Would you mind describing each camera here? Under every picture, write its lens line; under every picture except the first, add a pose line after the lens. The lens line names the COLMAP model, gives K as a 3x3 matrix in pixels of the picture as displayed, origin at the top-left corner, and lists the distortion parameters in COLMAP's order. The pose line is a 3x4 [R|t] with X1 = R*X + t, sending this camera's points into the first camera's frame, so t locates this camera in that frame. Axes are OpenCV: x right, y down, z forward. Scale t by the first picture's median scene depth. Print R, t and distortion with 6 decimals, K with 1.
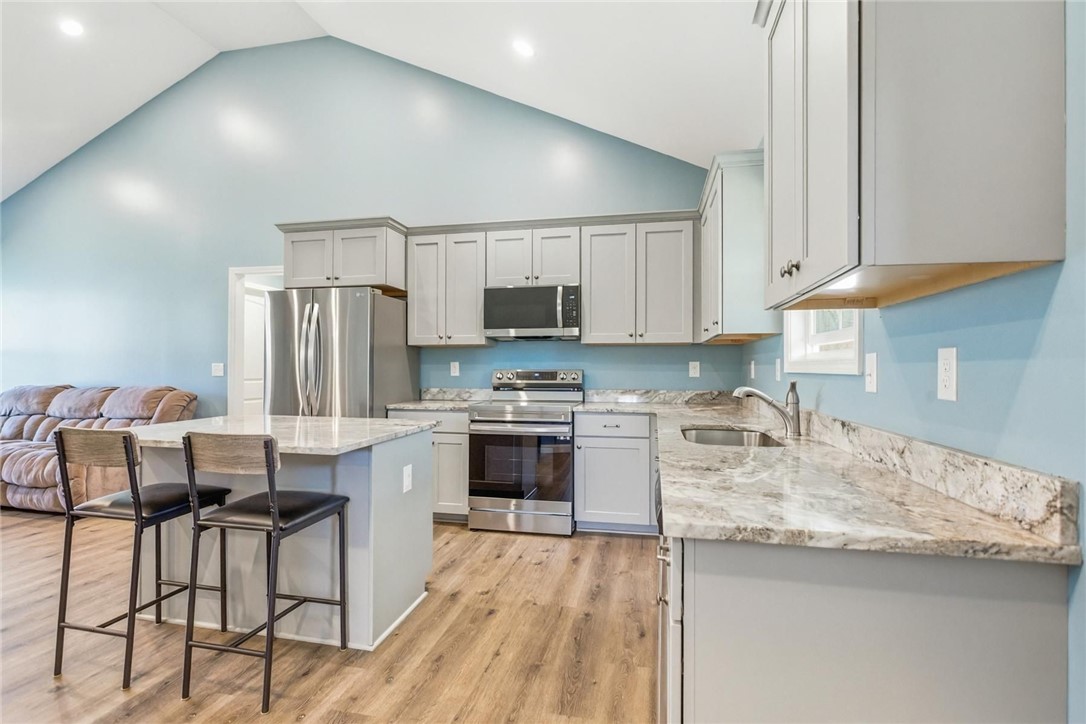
lens RADIAL K [[518.6, 0, 540.7], [0, 518.6, 364.9], [0, 0, 1]] dist [-0.001208, 0.000250]
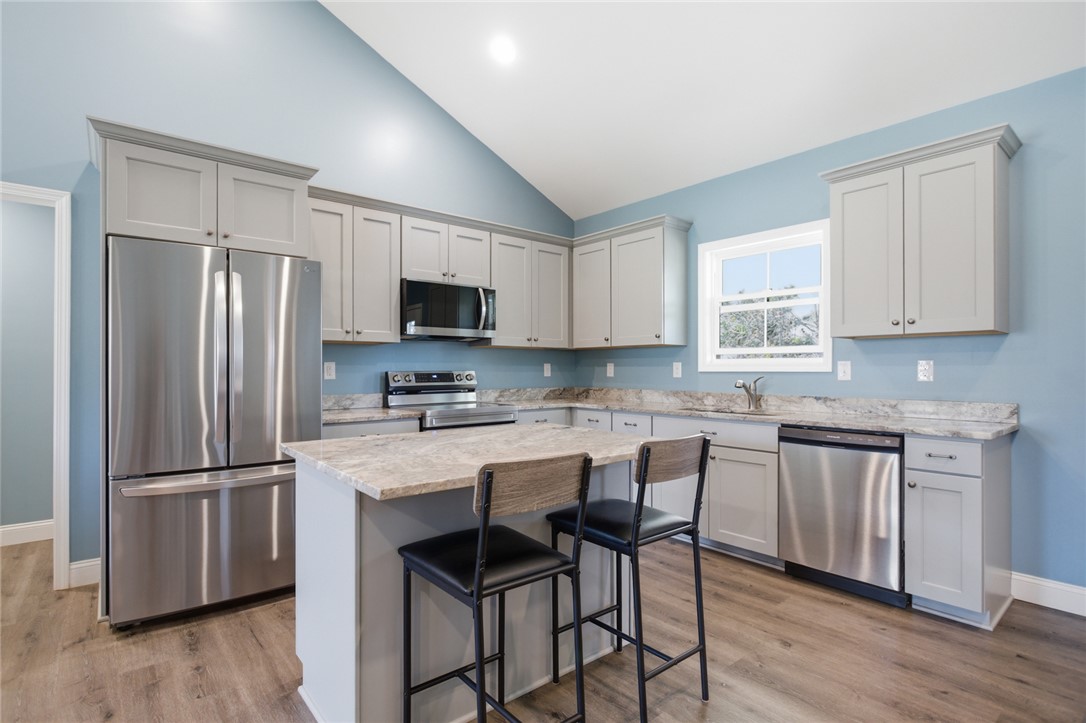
lens RADIAL K [[538.4, 0, 537.0], [0, 538.4, 365.3], [0, 0, 1]] dist [-0.005506, 0.002789]
pose [[0.621774, 0.003013, 0.783191, -0.686829], [-0.002612, 0.999995, -0.001774, 0.000265], [-0.783192, -0.000942, 0.621779, 0.253034]]
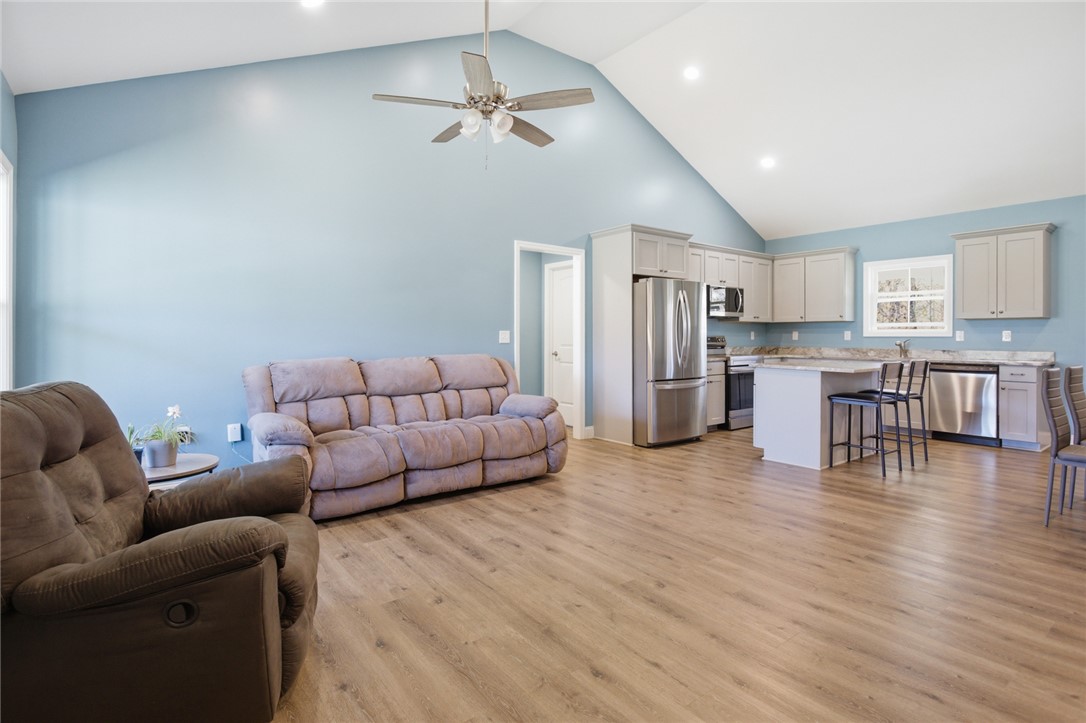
lens RADIAL K [[538.4, 0, 540.7], [0, 538.4, 336.8], [0, 0, 1]] dist [-0.005506, 0.002789]
pose [[0.657296, -0.003031, 0.753627, -1.713985], [-0.003692, 0.999967, 0.007242, 0.001600], [-0.753624, -0.007542, 0.657263, 0.289063]]
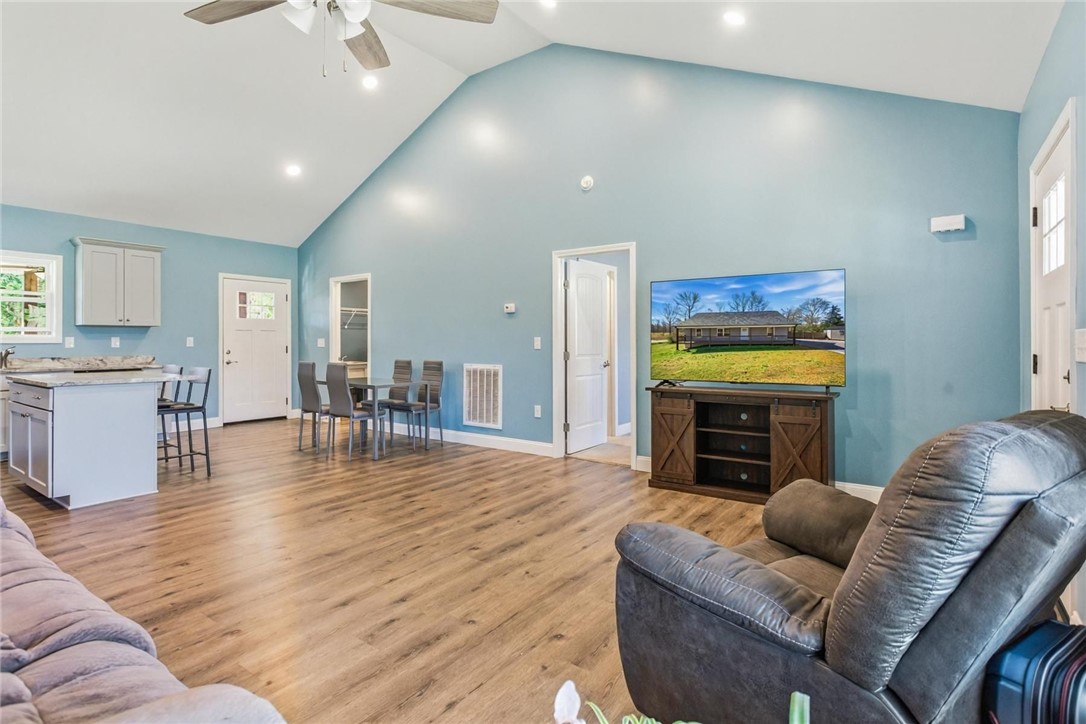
lens RADIAL K [[538.4, 0, 542.8], [0, 538.4, 342.3], [0, 0, 1]] dist [-0.005506, 0.002789]
pose [[-0.910423, -0.001378, 0.413676, -1.556547], [-0.002398, 0.999995, -0.001947, 0.005508], [-0.413672, -0.002765, -0.910422, 1.211104]]
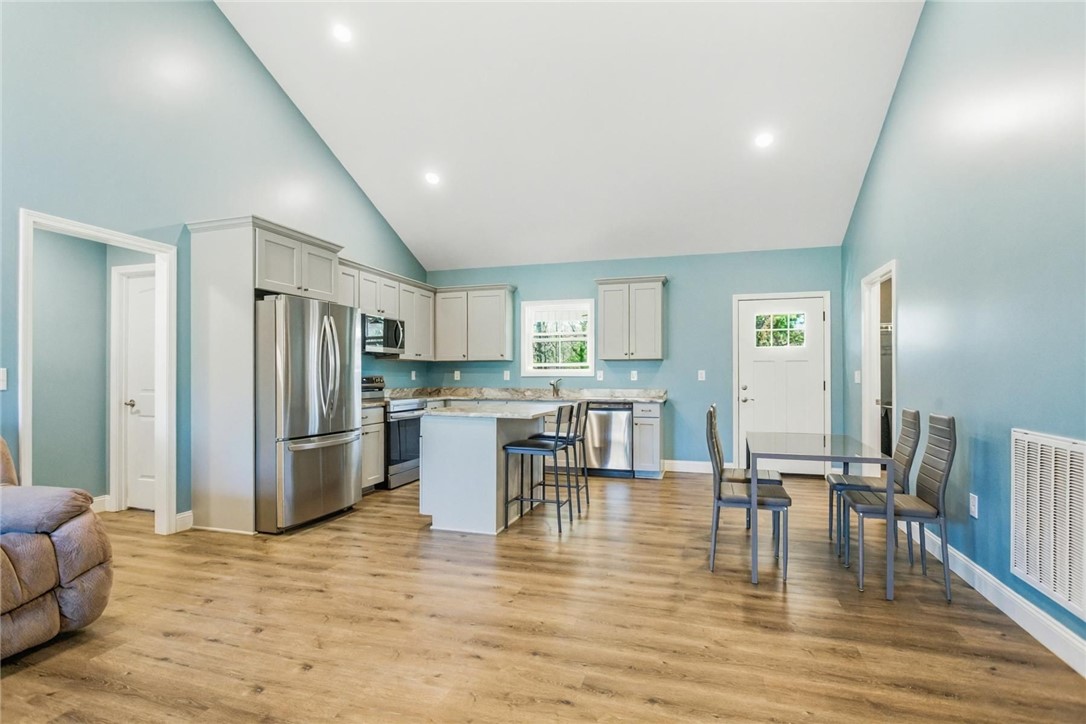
lens RADIAL K [[538.4, 0, 537.3], [0, 538.4, 372.6], [0, 0, 1]] dist [-0.005506, 0.002789]
pose [[0.104479, 0.002787, 0.994523, -1.421363], [-0.004555, 0.999987, -0.002324, 0.001350], [-0.994517, -0.004287, 0.104490, 0.415609]]
